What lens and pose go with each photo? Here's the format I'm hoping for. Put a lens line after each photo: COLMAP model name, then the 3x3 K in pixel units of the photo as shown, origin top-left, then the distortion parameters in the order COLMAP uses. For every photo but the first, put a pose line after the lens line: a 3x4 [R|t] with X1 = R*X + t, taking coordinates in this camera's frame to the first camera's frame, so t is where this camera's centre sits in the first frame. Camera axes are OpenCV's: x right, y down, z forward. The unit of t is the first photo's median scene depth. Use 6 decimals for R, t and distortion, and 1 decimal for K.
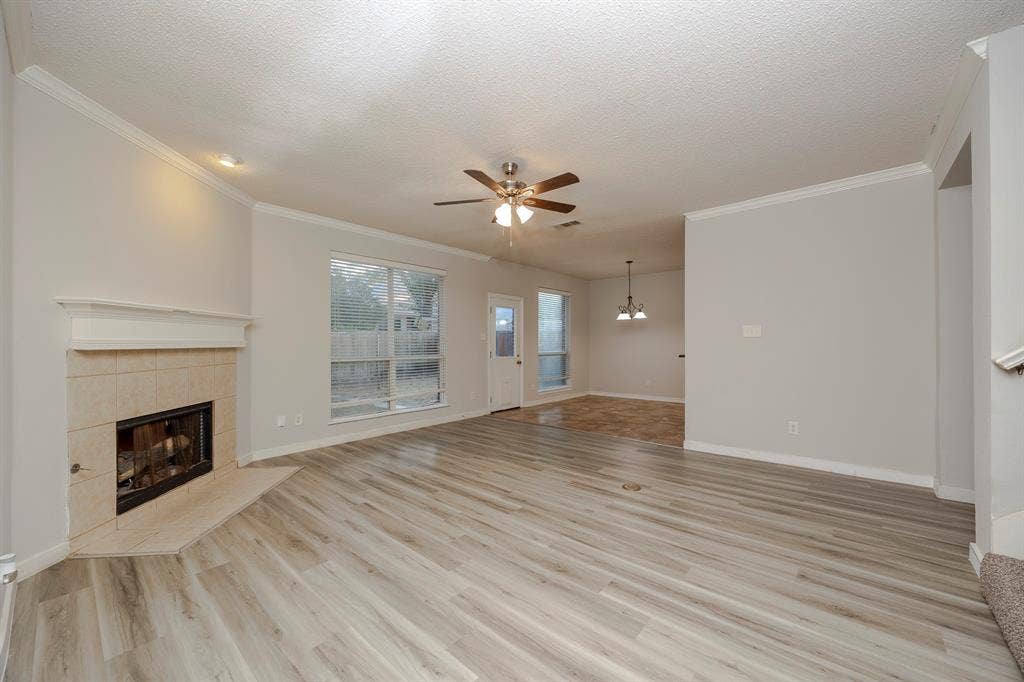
lens RADIAL K [[394.2, 0, 513.3], [0, 394.2, 336.9], [0, 0, 1]] dist [-0.000362, -0.000058]
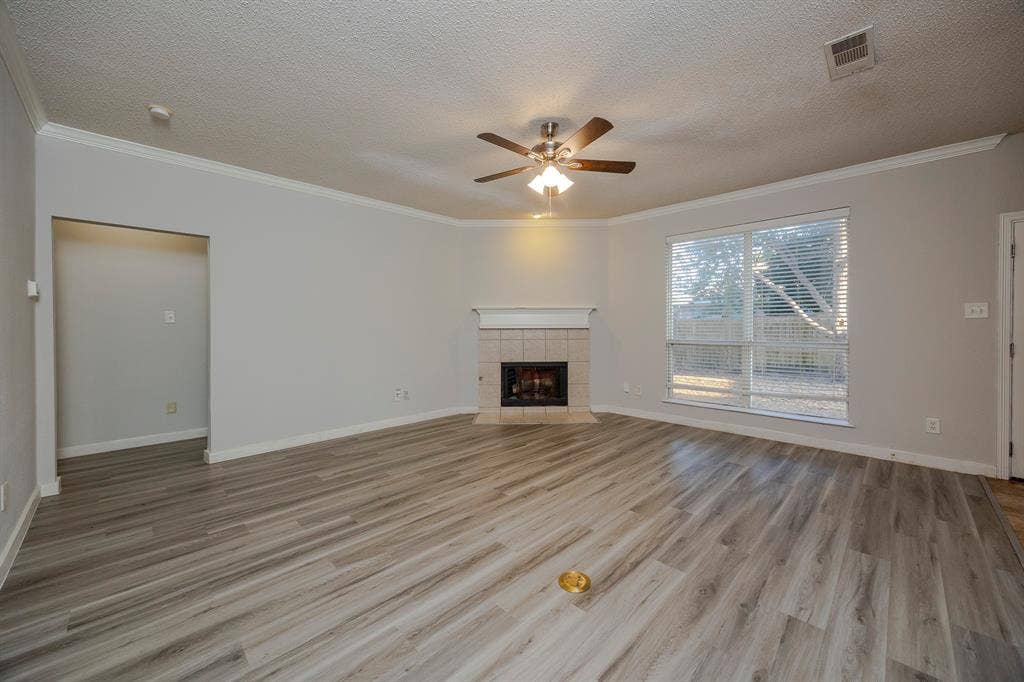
lens RADIAL K [[394.5, 0, 517.5], [0, 394.5, 327.3], [0, 0, 1]] dist [-0.001962, -0.000045]
pose [[-0.065143, 0.005972, -0.997858, 0.885441], [0.019862, 0.999792, 0.004687, 0.014558], [0.997678, -0.019514, -0.065248, 0.984832]]
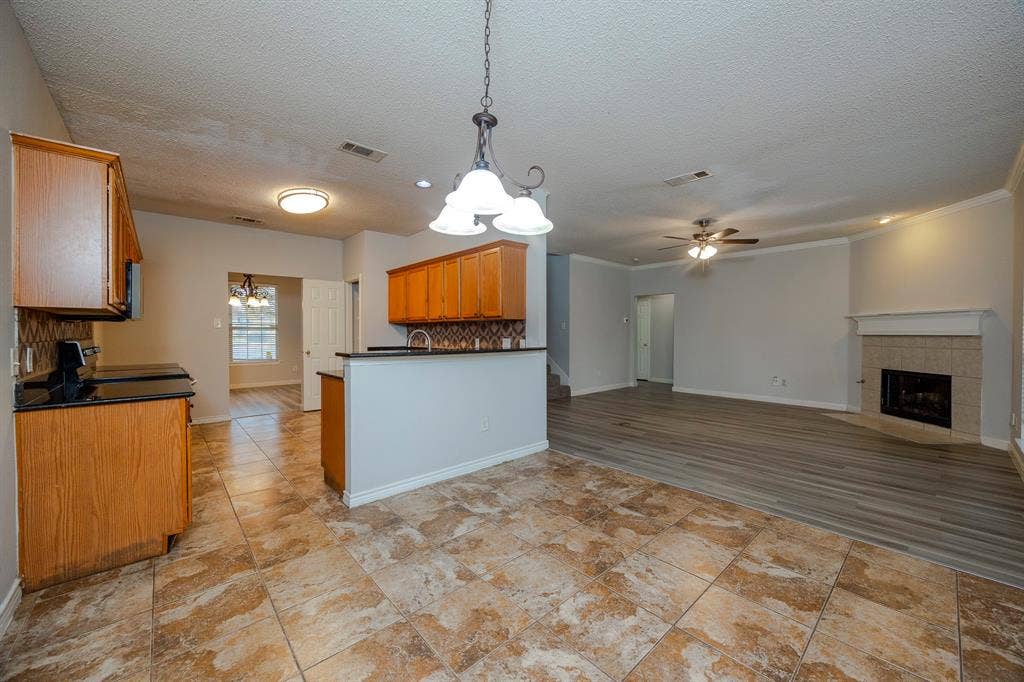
lens RADIAL K [[394.2, 0, 513.3], [0, 394.2, 336.9], [0, 0, 1]] dist [-0.000362, -0.000058]
pose [[-0.991557, -0.002312, 0.129655, 0.547595], [-0.002976, 0.999983, -0.004927, 0.047845], [-0.129641, -0.005272, -0.991547, 2.688584]]
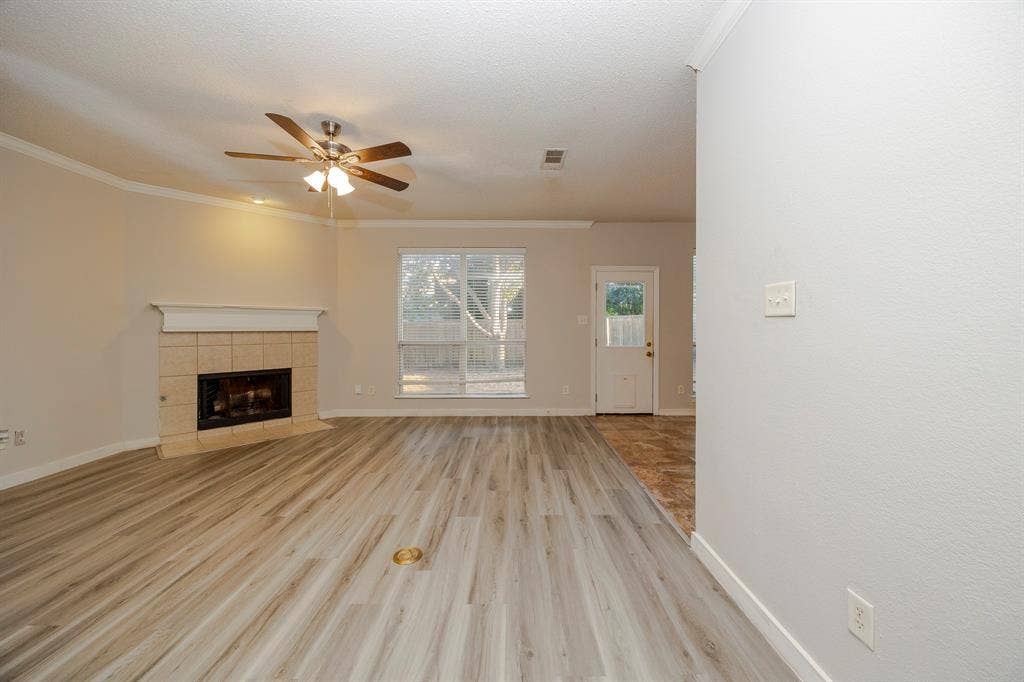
lens RADIAL K [[392.5, 0, 518.1], [0, 392.5, 326.5], [0, 0, 1]] dist [-0.000318, 0.000029]
pose [[0.661165, -0.000694, -0.750240, 0.913792], [0.011409, 0.999893, 0.009129, 0.008527], [0.750154, -0.014595, 0.661102, 0.737352]]
